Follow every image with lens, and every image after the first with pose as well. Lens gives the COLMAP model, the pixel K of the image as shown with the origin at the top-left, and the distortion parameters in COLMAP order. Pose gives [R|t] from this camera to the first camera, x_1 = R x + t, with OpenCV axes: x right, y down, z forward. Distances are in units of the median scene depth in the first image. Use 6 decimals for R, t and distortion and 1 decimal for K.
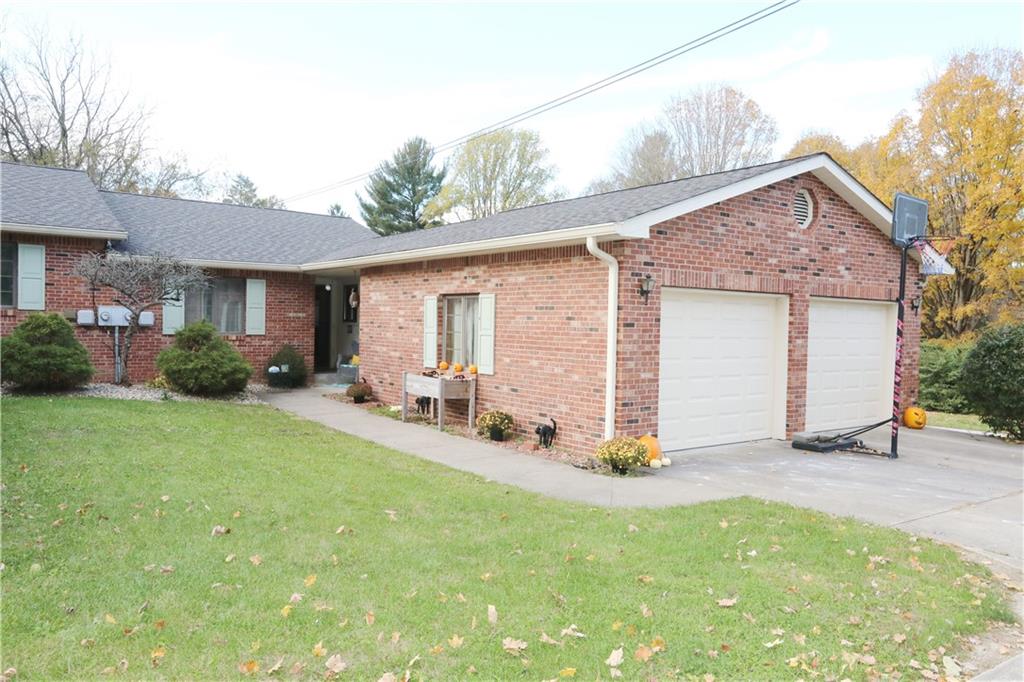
lens RADIAL K [[767.2, 0, 512.0], [0, 767.2, 341.0], [0, 0, 1]] dist [-0.002074, -0.000436]
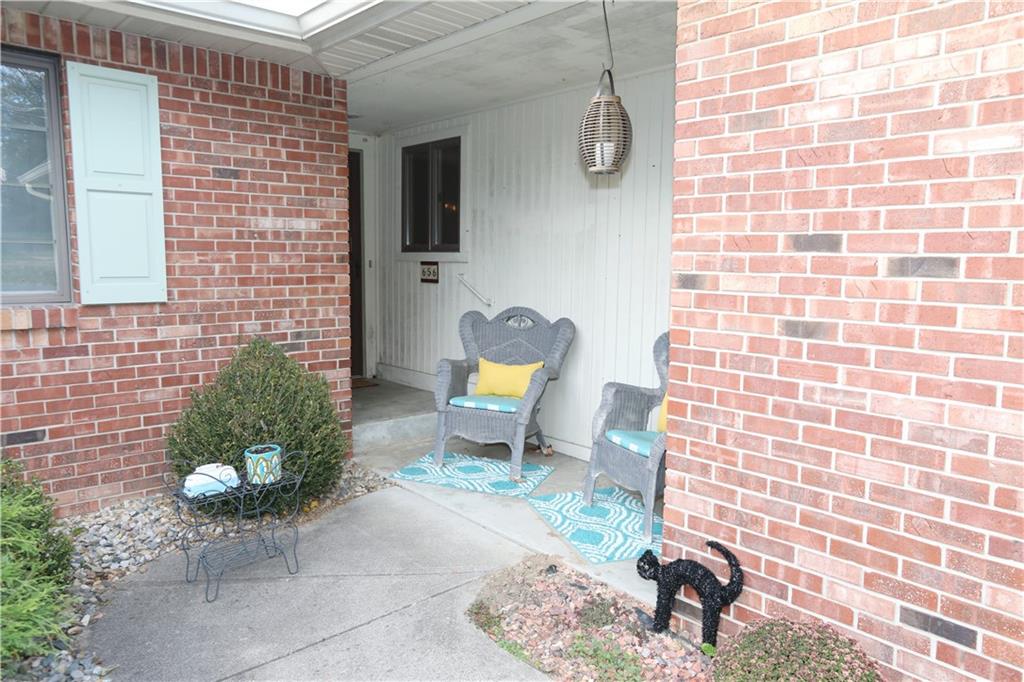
lens RADIAL K [[717.1, 0, 512.0], [0, 717.1, 341.0], [0, 0, 1]] dist [0.003468, 0.001886]
pose [[0.995122, -0.019833, 0.096637, -0.231242], [0.010958, 0.995744, 0.091514, -0.015523], [-0.098041, -0.090008, 0.991104, 0.750833]]
